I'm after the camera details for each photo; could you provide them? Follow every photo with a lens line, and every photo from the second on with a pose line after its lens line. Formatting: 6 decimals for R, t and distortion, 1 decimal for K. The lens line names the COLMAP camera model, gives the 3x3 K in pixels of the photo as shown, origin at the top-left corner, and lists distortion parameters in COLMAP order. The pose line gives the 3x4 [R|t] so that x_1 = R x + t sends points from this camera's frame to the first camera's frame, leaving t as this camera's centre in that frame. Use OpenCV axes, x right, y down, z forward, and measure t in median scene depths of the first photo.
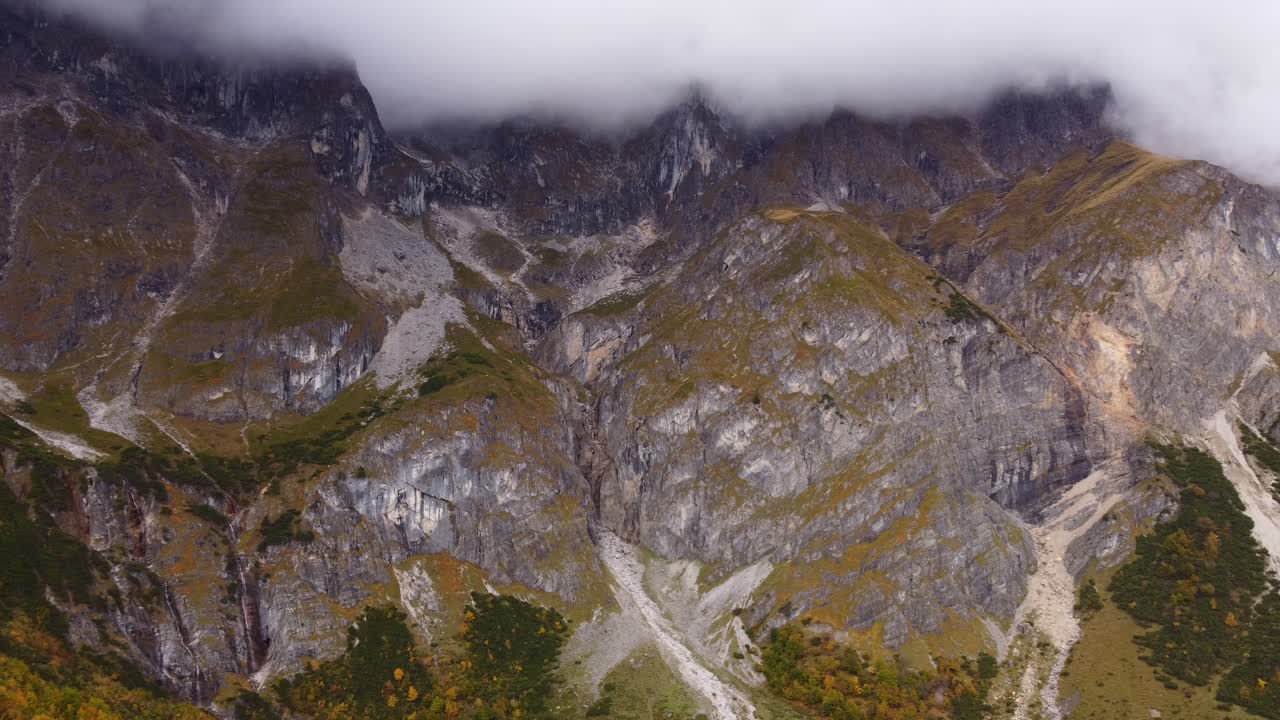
lens RADIAL K [[933.4, 0, 640.0], [0, 933.4, 360.0], [0, 0, 1]] dist [-0.003149, -0.004590]
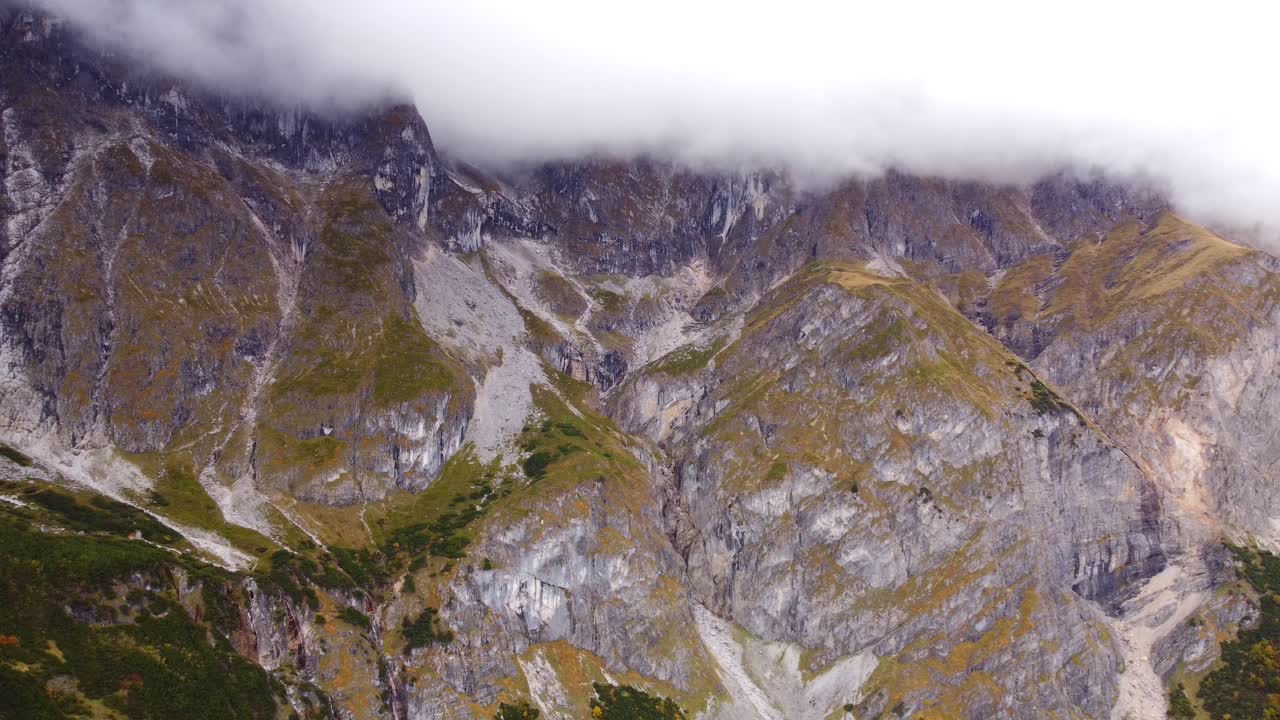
lens RADIAL K [[933.4, 0, 640.0], [0, 933.4, 360.0], [0, 0, 1]] dist [-0.003149, -0.004590]
pose [[0.998200, 0.032982, 0.050086, -0.163479], [-0.034930, 0.998647, 0.038526, -0.126771], [-0.048747, -0.040206, 0.998002, -0.014085]]
